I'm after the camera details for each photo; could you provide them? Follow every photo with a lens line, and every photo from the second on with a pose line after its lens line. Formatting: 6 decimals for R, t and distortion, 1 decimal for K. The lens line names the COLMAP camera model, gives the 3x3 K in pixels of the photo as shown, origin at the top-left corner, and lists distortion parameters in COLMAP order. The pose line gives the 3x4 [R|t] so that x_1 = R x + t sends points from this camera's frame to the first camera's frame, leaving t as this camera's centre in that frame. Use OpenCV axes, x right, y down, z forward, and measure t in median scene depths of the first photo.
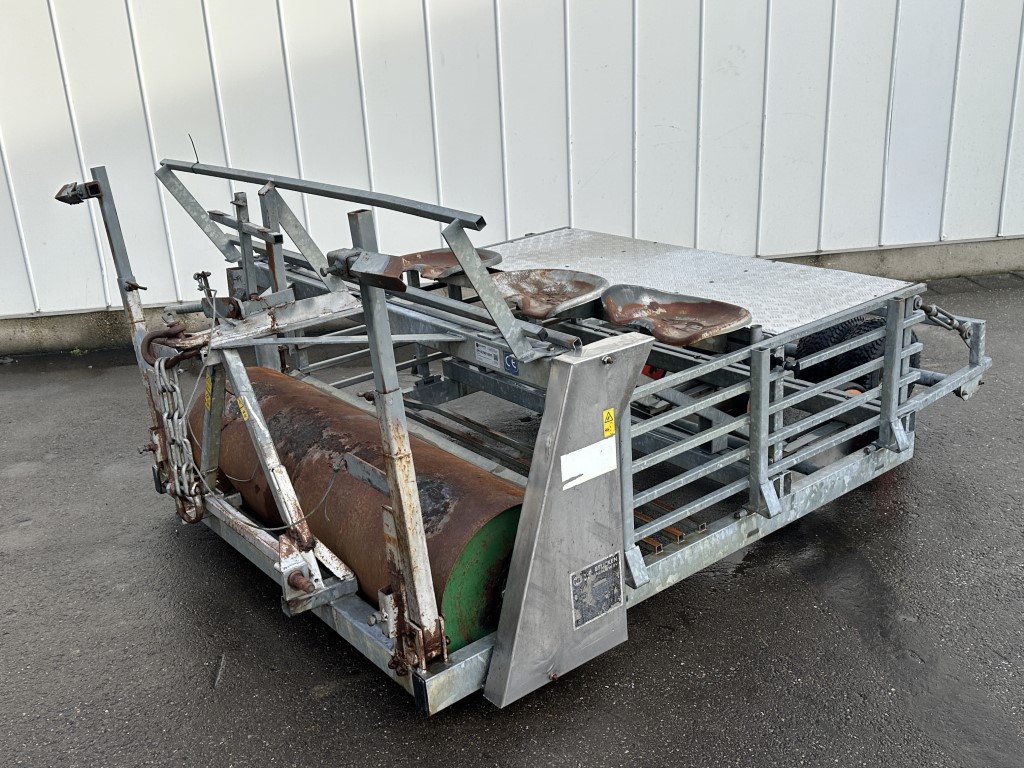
lens RADIAL K [[1028.3, 0, 508.2], [0, 1028.3, 388.8], [0, 0, 1]] dist [0.212595, -0.476390]
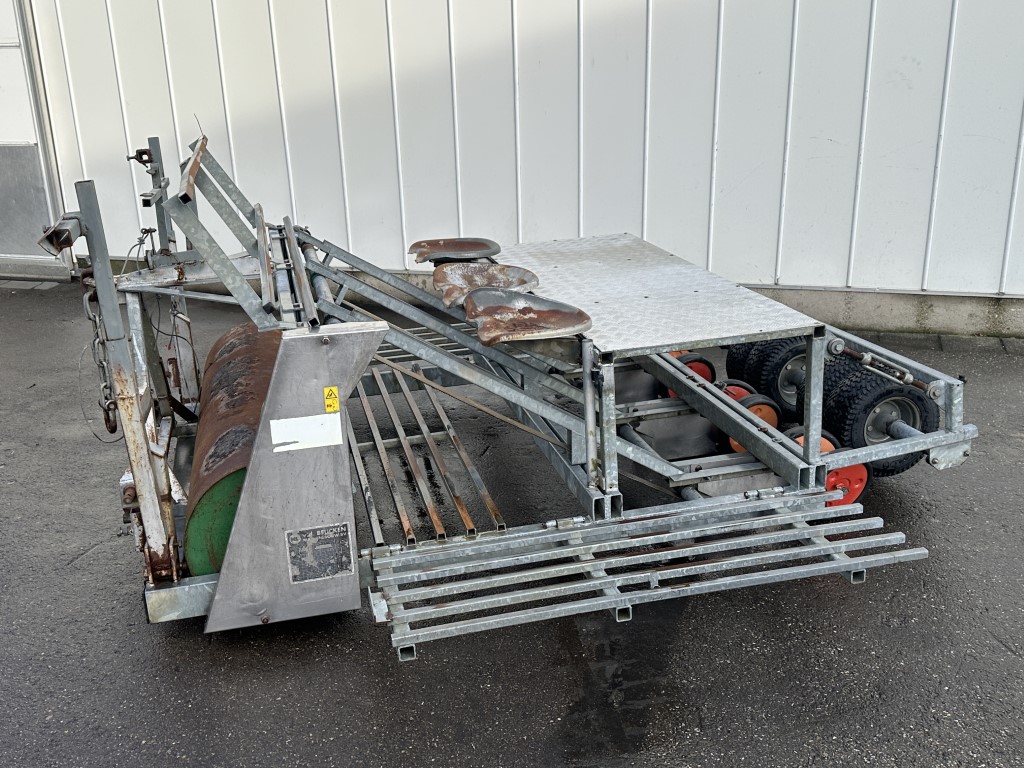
lens RADIAL K [[1028.3, 0, 508.2], [0, 1028.3, 388.8], [0, 0, 1]] dist [0.212595, -0.476390]
pose [[0.907747, 0.159712, -0.387927, 0.610781], [-0.158779, 0.986704, 0.034692, -0.040105], [0.388310, 0.030103, 0.921037, 0.070215]]
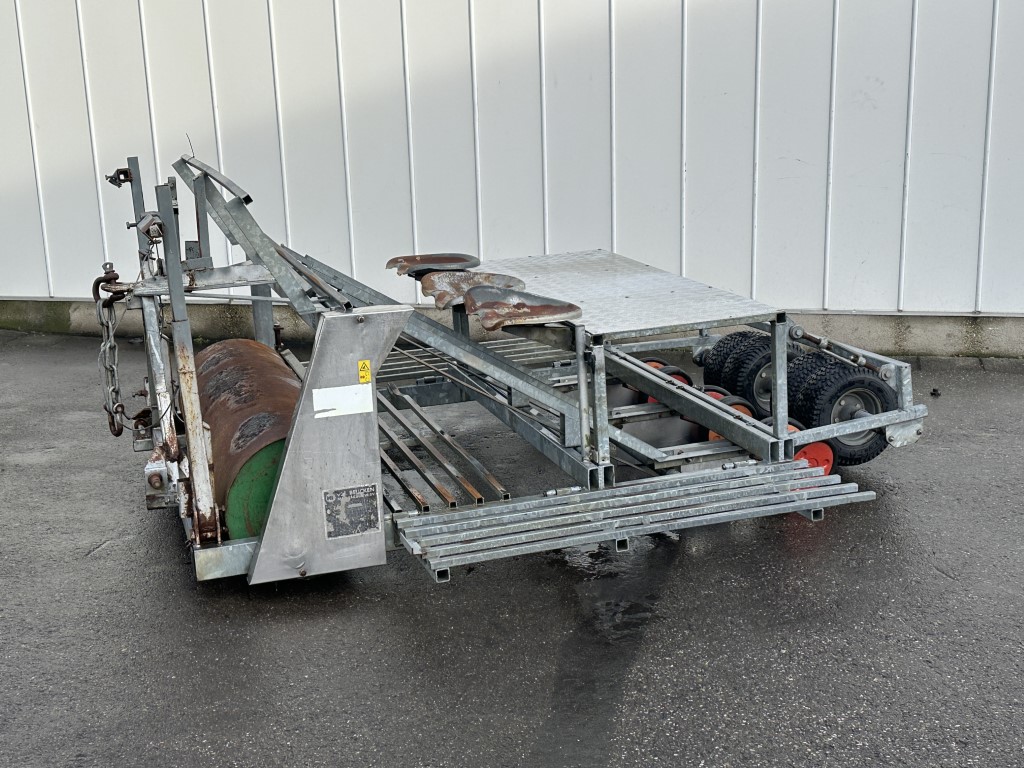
lens RADIAL K [[1415.1, 0, 528.3], [0, 1415.1, 381.6], [0, 0, 1]] dist [0.164620, -0.047466]
pose [[0.939538, 0.105913, -0.325654, 0.751646], [-0.135080, 0.988483, -0.068231, 0.120610], [0.314676, 0.108095, 0.943024, -0.486531]]
